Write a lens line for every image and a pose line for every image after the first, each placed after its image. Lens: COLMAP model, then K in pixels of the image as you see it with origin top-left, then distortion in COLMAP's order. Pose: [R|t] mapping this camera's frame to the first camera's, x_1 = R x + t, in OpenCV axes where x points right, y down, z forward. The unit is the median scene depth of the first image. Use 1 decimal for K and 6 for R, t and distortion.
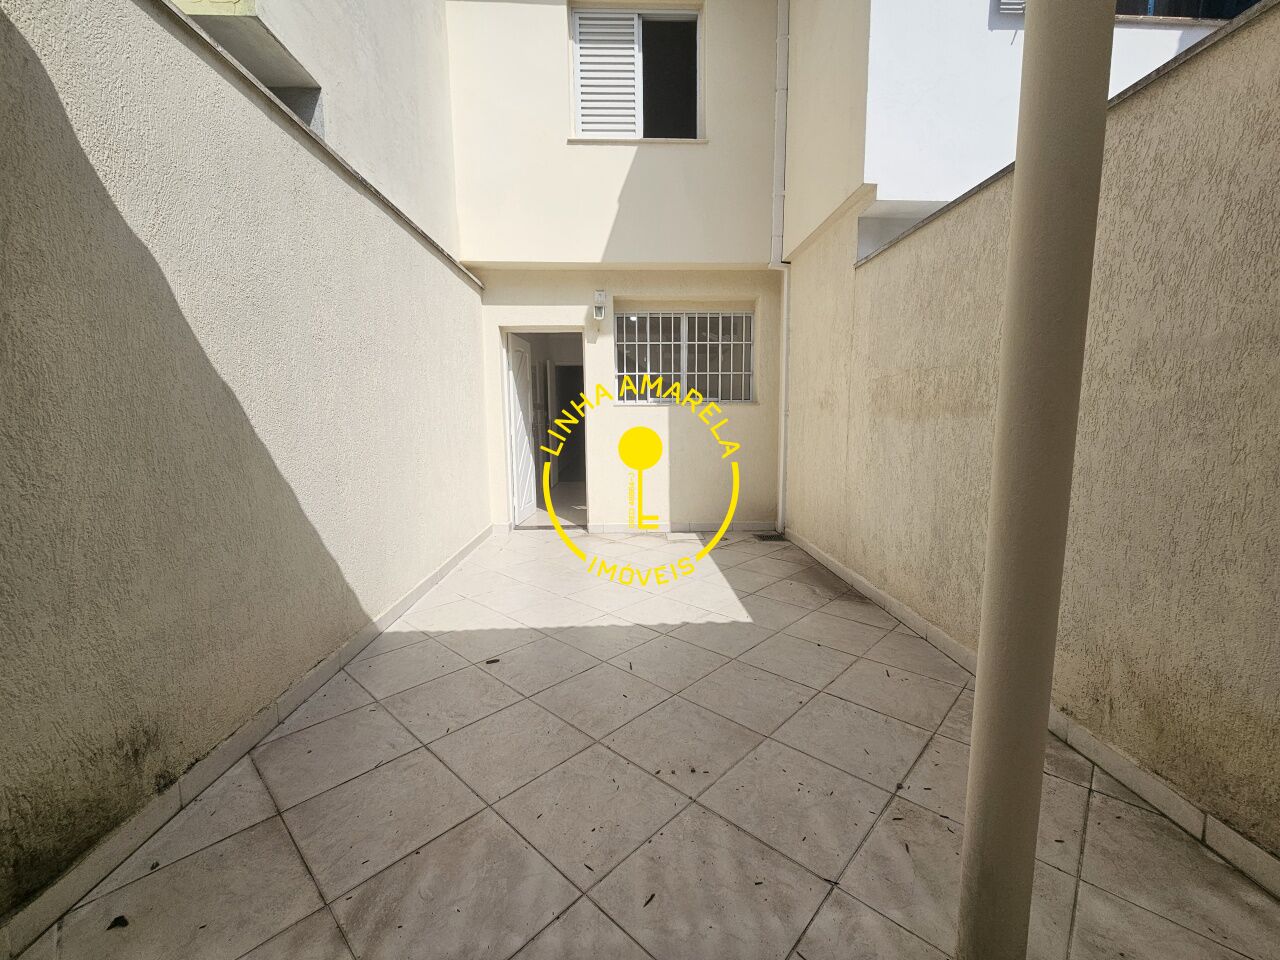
lens RADIAL K [[524.0, 0, 643.5], [0, 524.0, 482.3], [0, 0, 1]] dist [0.000466, 0.000236]
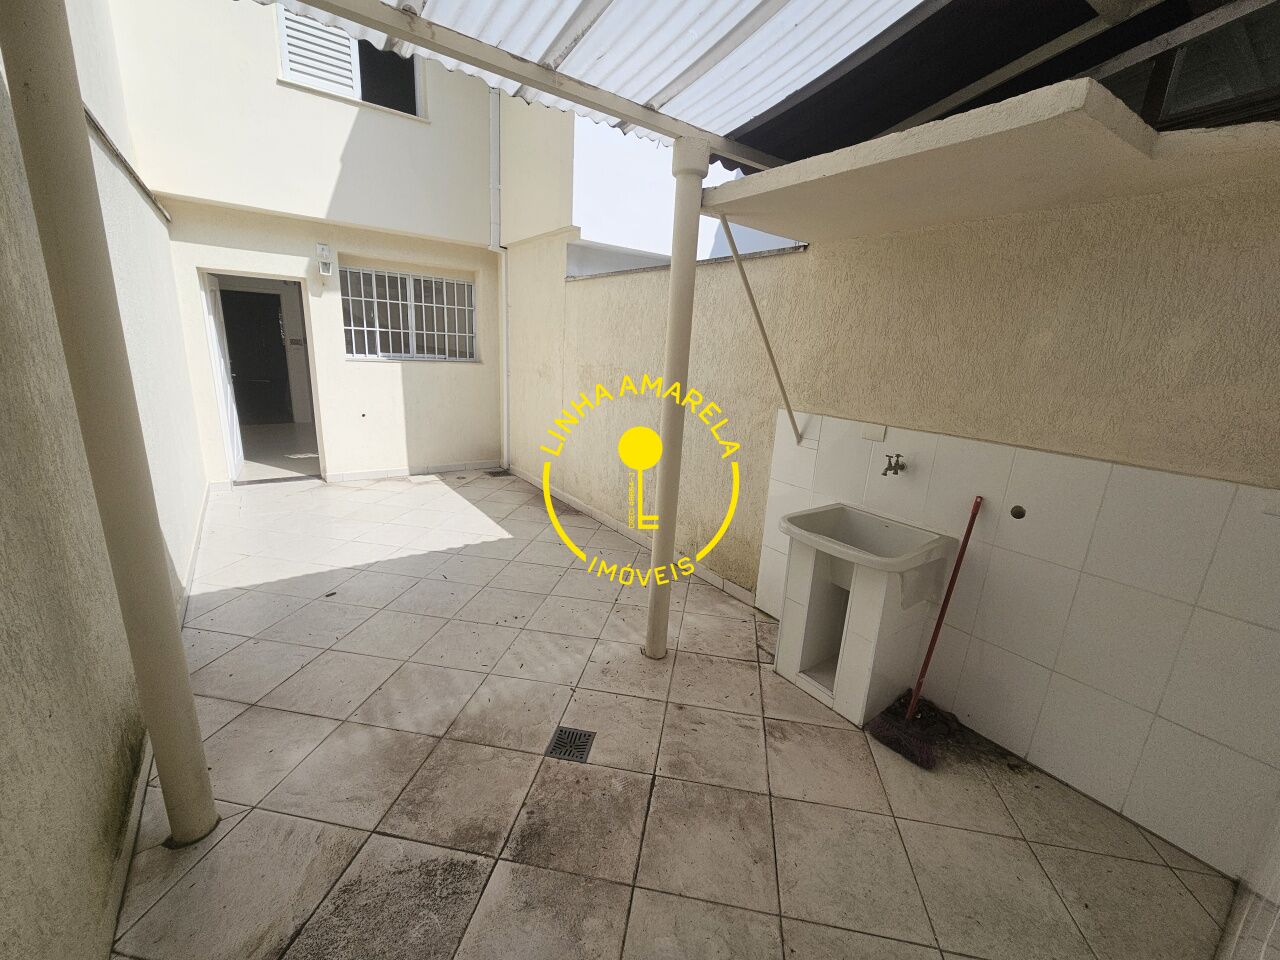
lens RADIAL K [[524.0, 0, 643.5], [0, 524.0, 482.3], [0, 0, 1]] dist [0.000466, 0.000236]
pose [[0.826541, -0.088677, 0.555847, -0.178894], [0.006490, 0.988948, 0.148121, -0.060137], [-0.562839, -0.118821, 0.817982, -0.232811]]
